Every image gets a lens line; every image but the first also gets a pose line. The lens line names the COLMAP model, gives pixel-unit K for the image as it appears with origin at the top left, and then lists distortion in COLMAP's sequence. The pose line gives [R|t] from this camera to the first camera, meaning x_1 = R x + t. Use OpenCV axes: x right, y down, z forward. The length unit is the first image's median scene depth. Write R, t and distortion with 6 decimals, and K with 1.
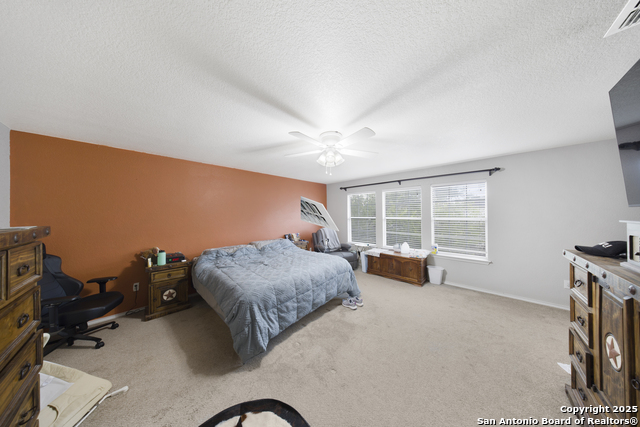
lens RADIAL K [[182.2, 0, 317.7], [0, 182.2, 213.5], [0, 0, 1]] dist [0.000842, 0.000011]
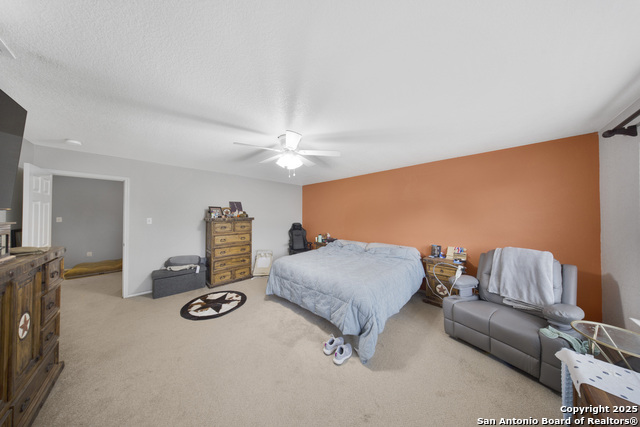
lens RADIAL K [[182.2, 0, 317.7], [0, 182.2, 213.5], [0, 0, 1]] dist [0.000842, 0.000011]
pose [[-0.064019, 0.000551, -0.997949, 1.067393], [0.003589, 0.999994, 0.000322, -0.009199], [0.997942, -0.003561, -0.064021, 1.208683]]
